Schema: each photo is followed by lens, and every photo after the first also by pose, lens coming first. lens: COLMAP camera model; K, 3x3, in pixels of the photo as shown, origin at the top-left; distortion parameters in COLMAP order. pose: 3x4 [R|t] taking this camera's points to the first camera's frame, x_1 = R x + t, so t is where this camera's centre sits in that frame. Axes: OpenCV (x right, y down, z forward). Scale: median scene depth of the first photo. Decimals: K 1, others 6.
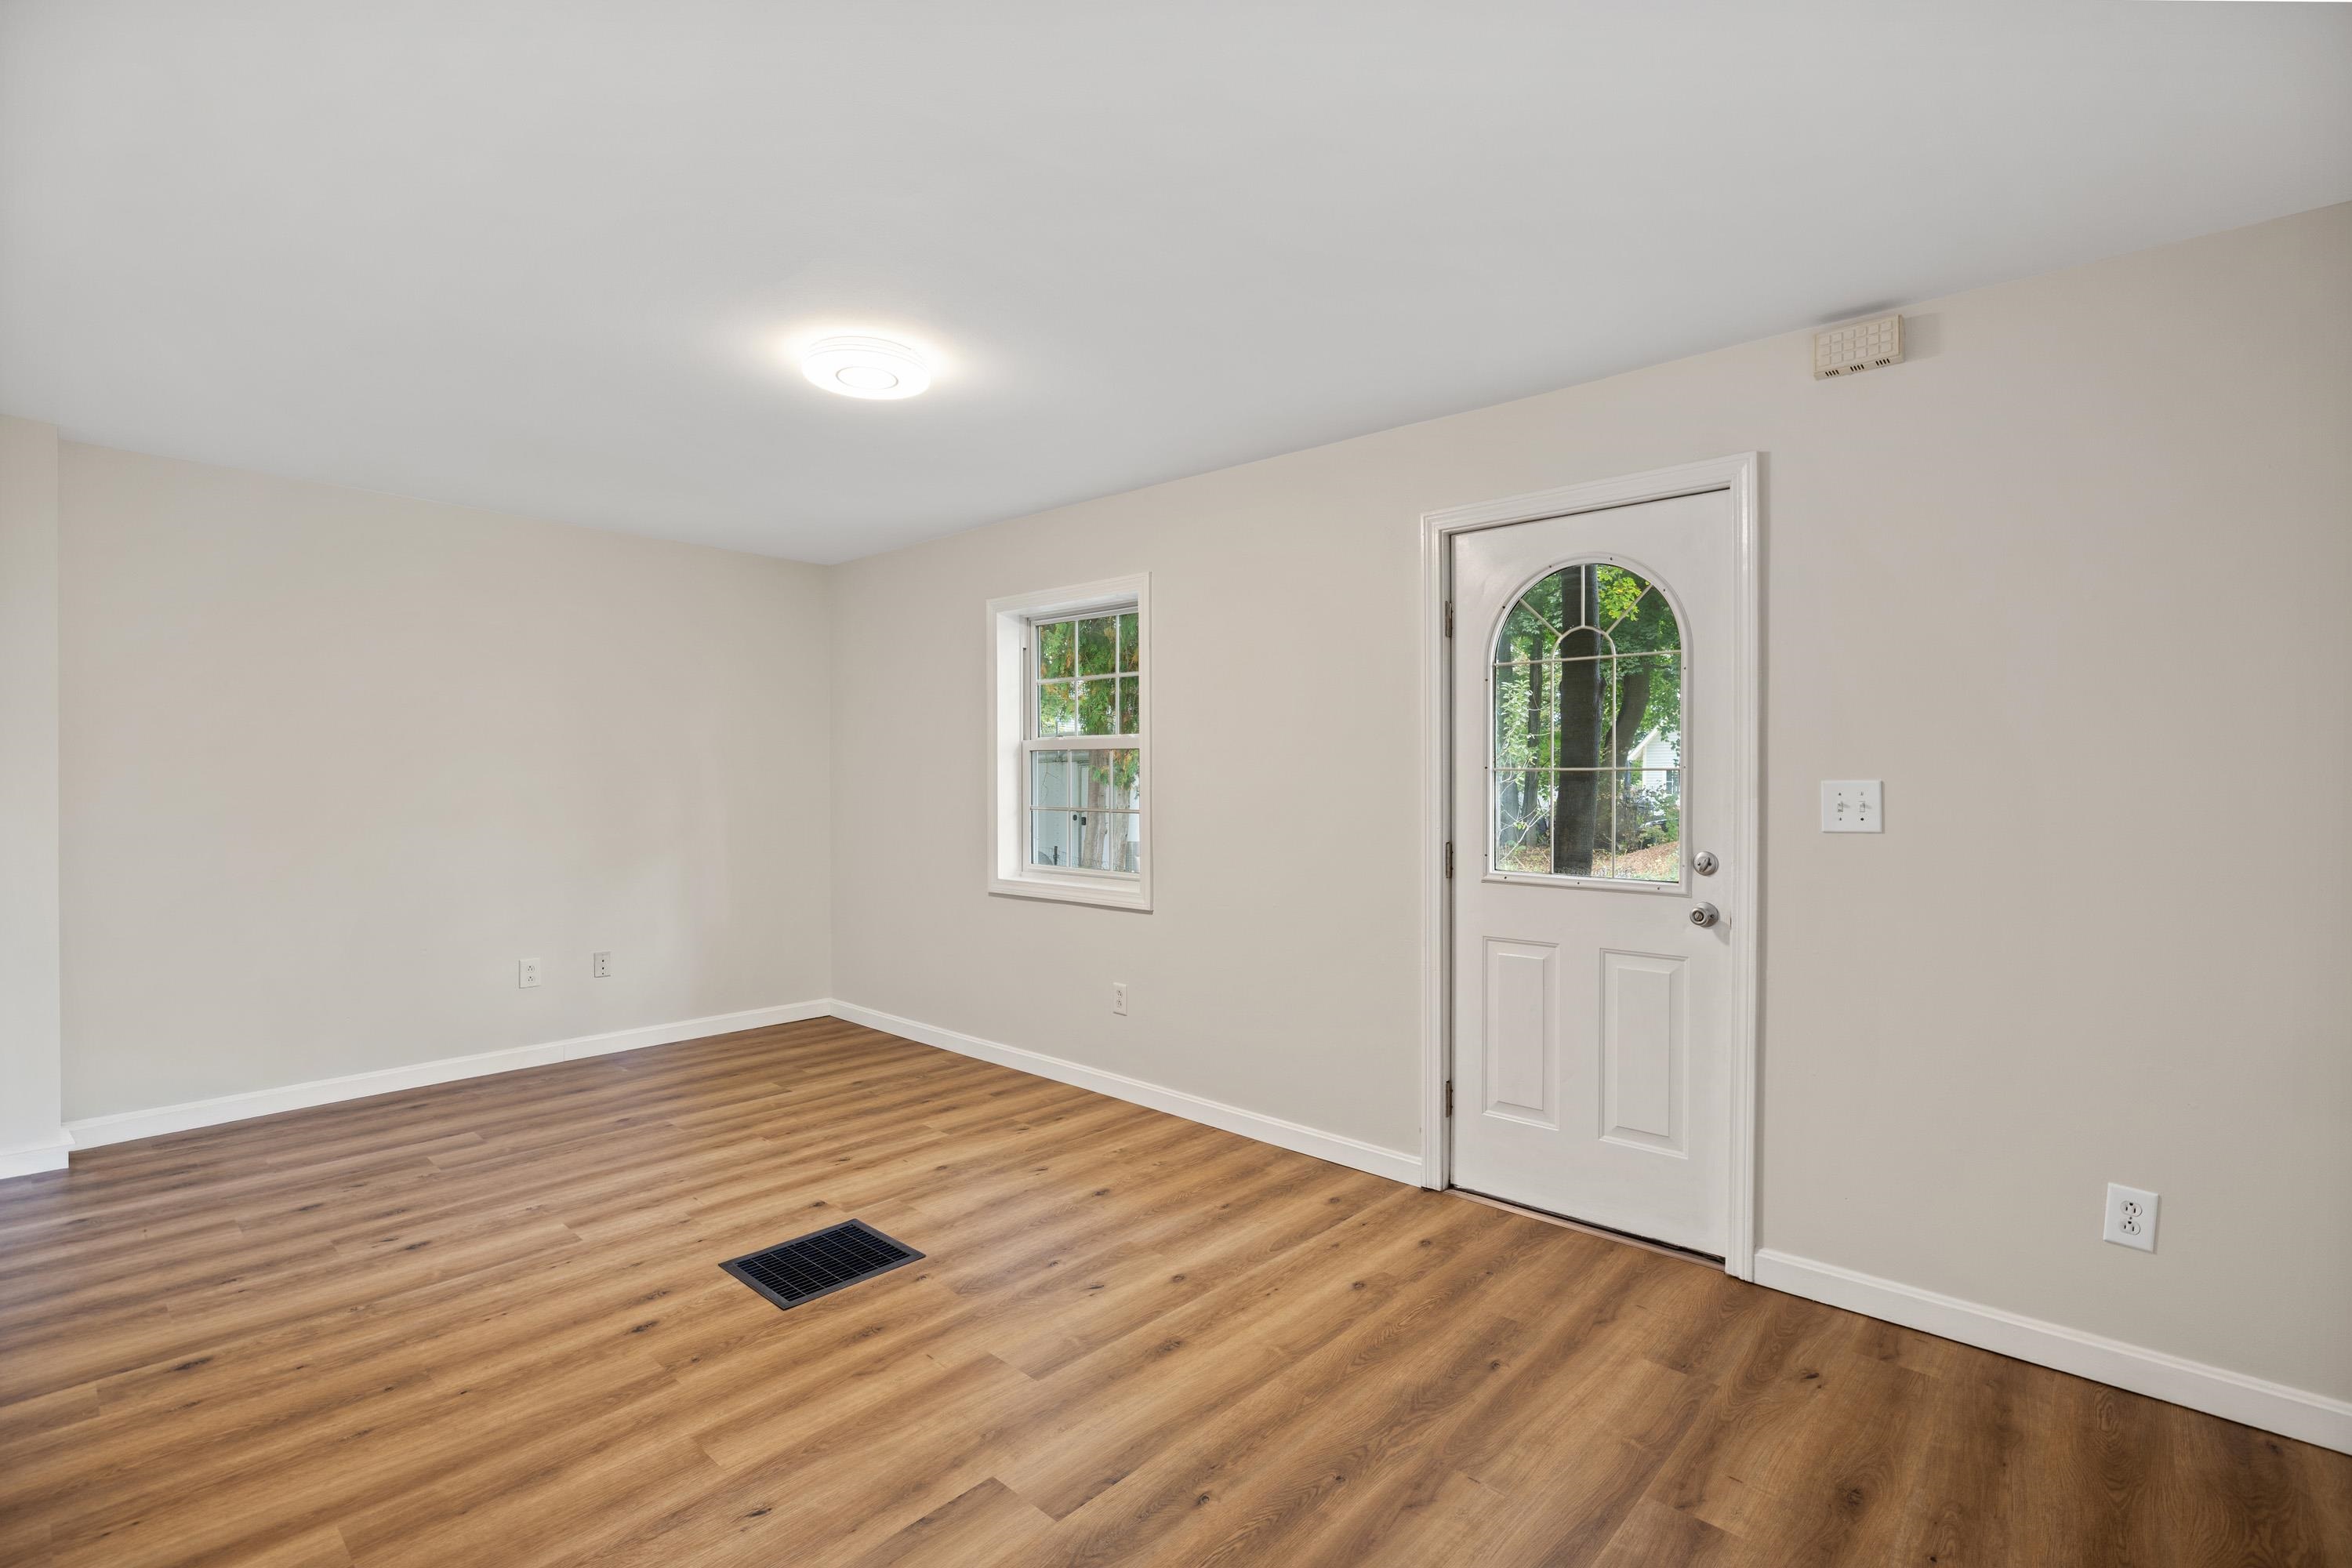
lens RADIAL K [[1077.3, 0, 1174.3], [0, 1077.3, 777.8], [0, 0, 1]] dist [-0.021968, 0.009350]
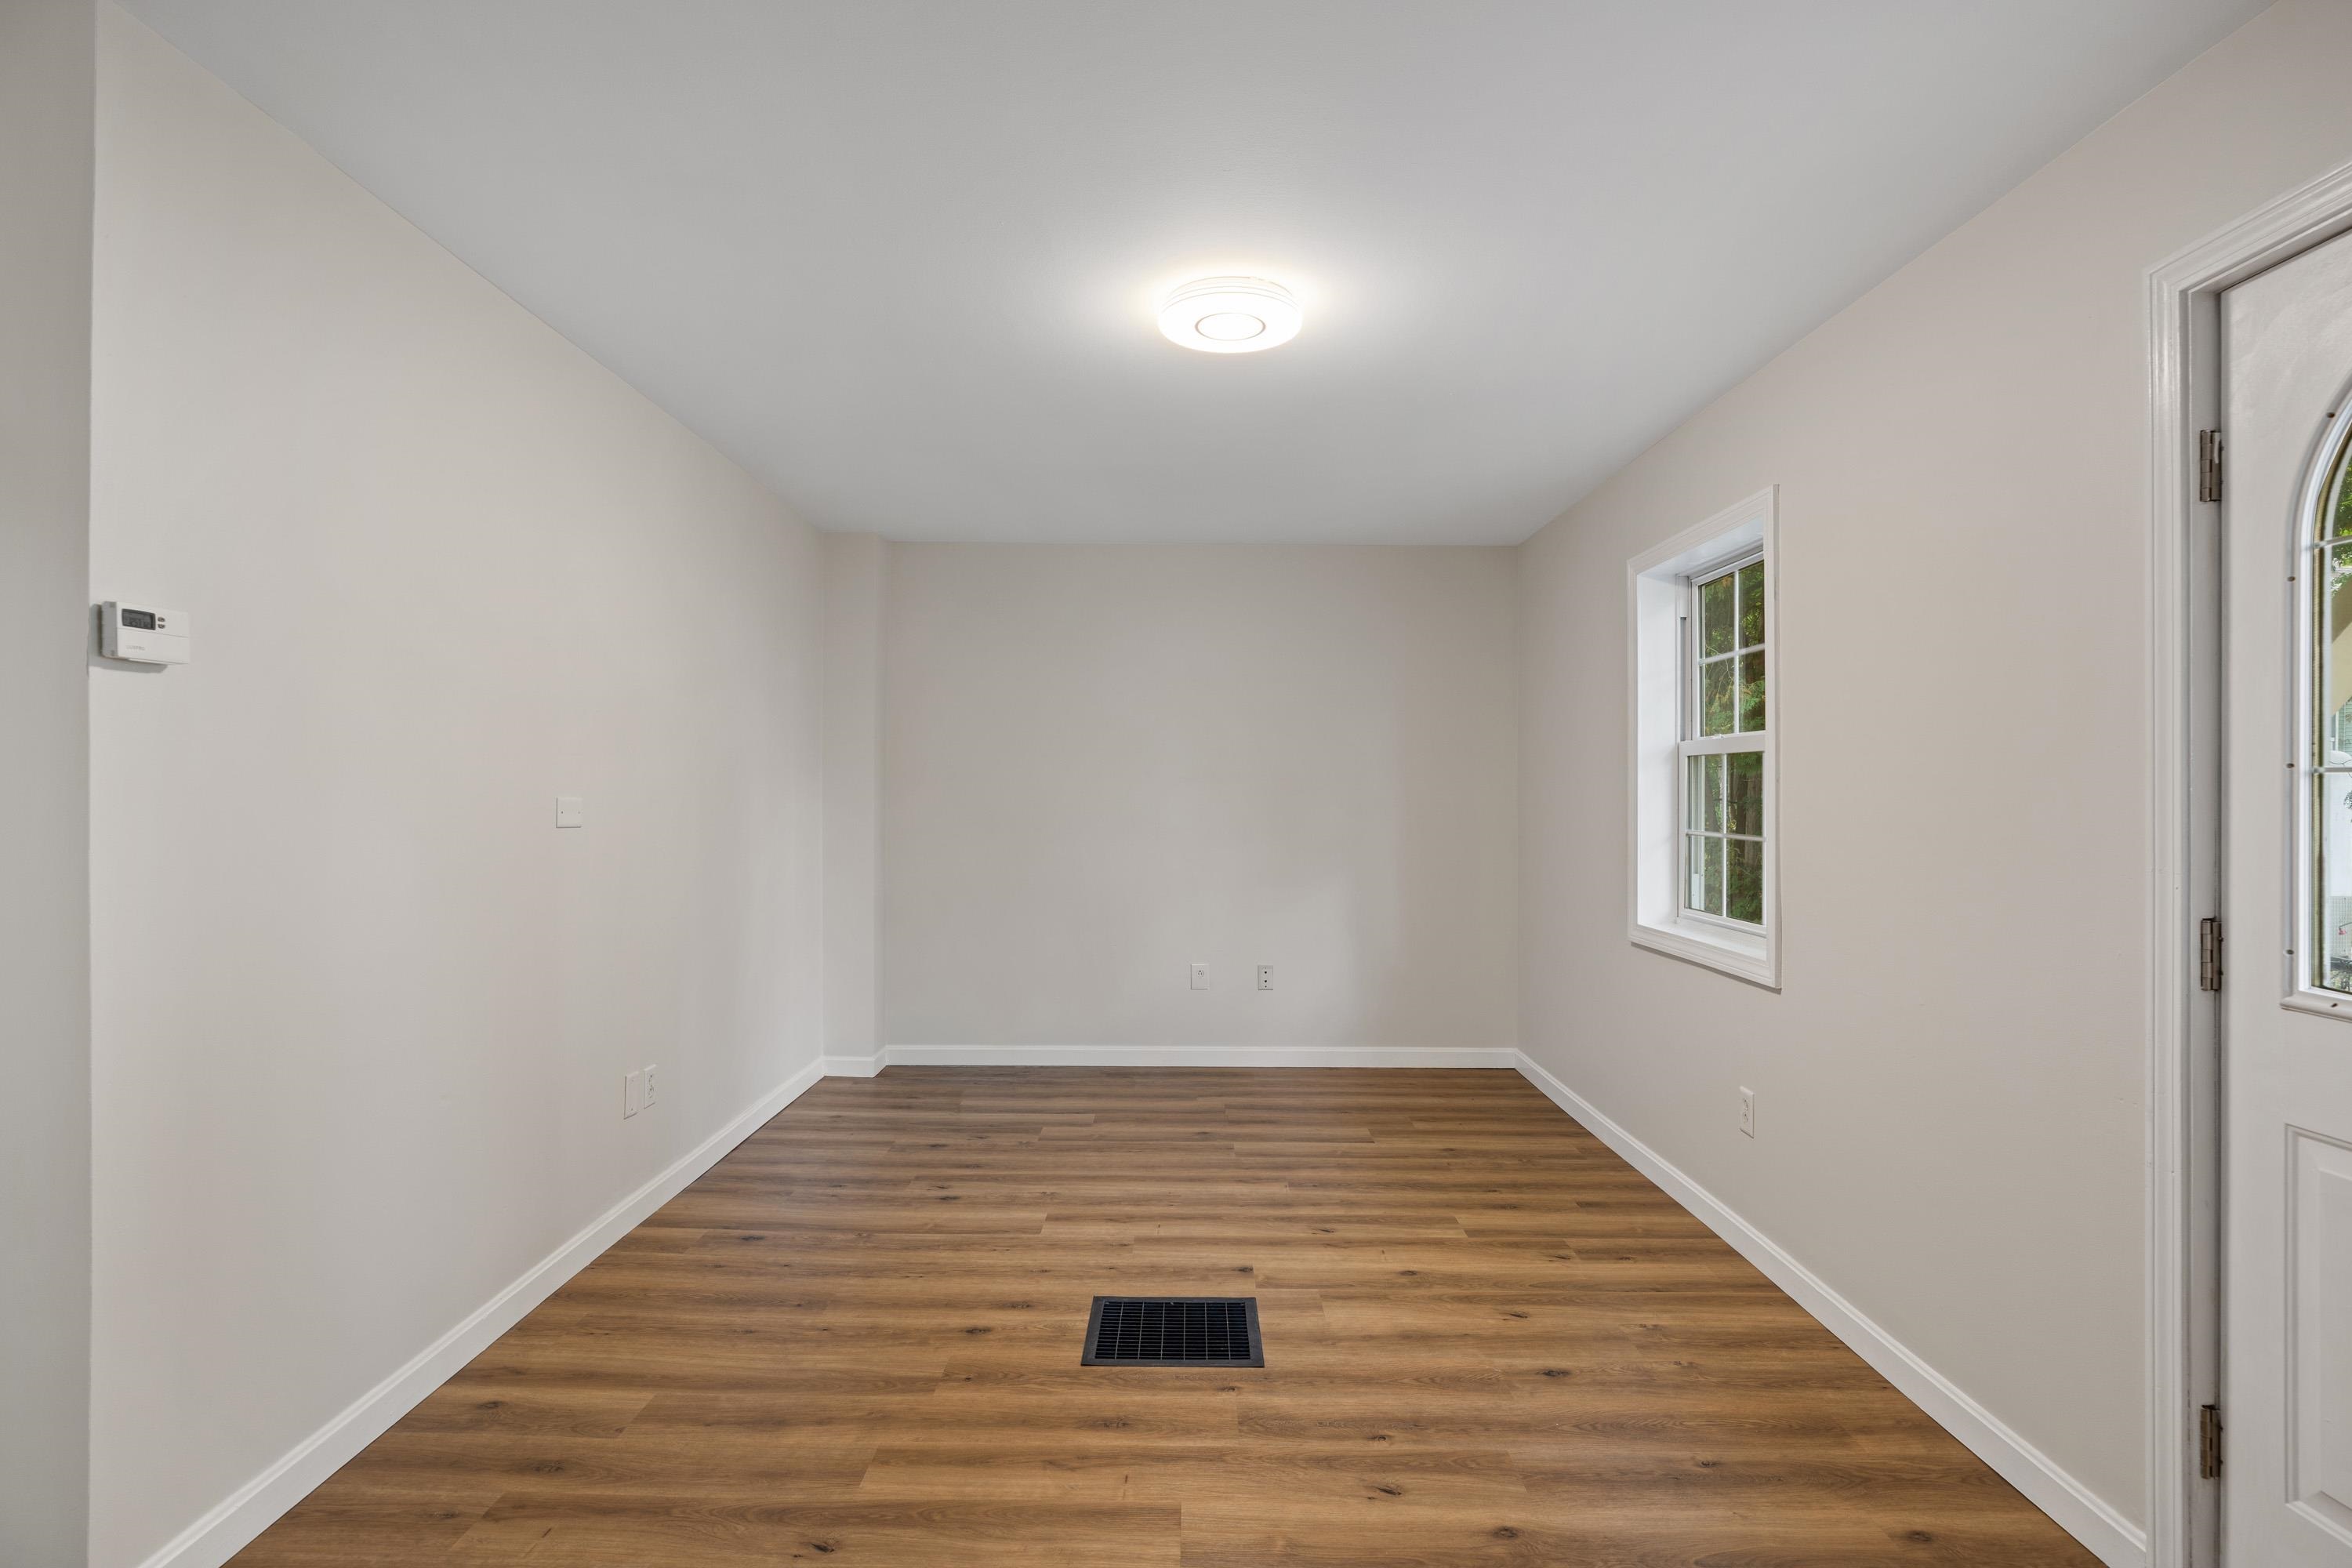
lens RADIAL K [[1176.2, 0, 1171.0], [0, 1176.2, 786.2], [0, 0, 1]] dist [-0.019293, 0.008265]
pose [[0.675464, -0.000785, -0.737393, 0.323594], [-0.007003, 0.999948, -0.007479, 0.007031], [0.737360, 0.010216, 0.675423, 0.284127]]
